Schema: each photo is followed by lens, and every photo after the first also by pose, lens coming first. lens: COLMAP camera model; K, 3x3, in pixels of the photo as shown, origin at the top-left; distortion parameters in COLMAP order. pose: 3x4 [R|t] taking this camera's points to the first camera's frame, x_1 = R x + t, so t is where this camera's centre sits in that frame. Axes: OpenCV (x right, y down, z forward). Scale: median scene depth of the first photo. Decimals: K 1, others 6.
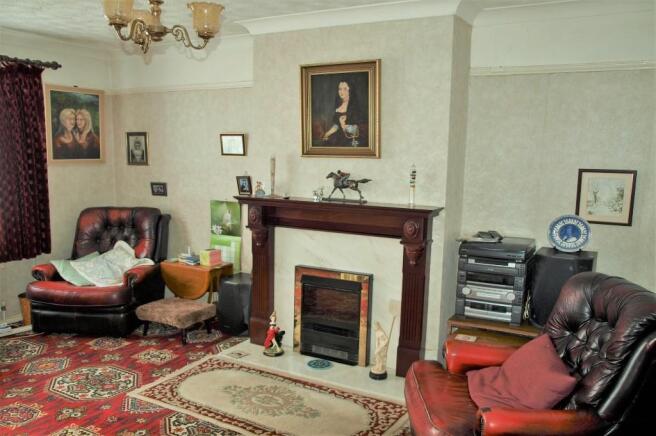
lens RADIAL K [[537.1, 0, 328.7], [0, 537.1, 230.9], [0, 0, 1]] dist [-0.055088, 0.117212]
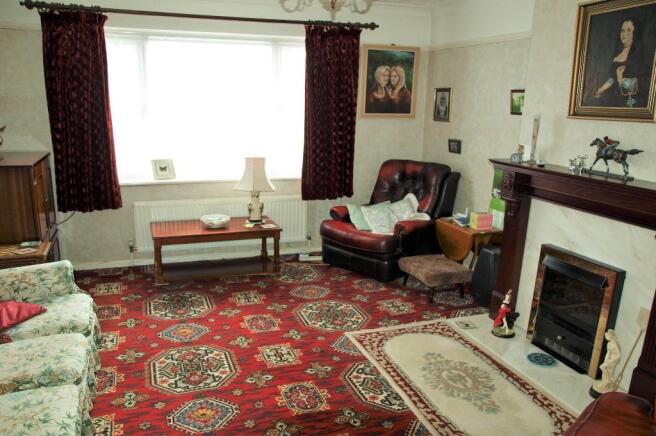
lens RADIAL K [[537.1, 0, 328.7], [0, 537.1, 230.9], [0, 0, 1]] dist [-0.055088, 0.117212]
pose [[0.784114, 0.157344, -0.600340, 0.164927], [-0.109539, 0.987229, 0.115674, -0.016606], [0.610873, -0.024941, 0.791336, 0.089678]]
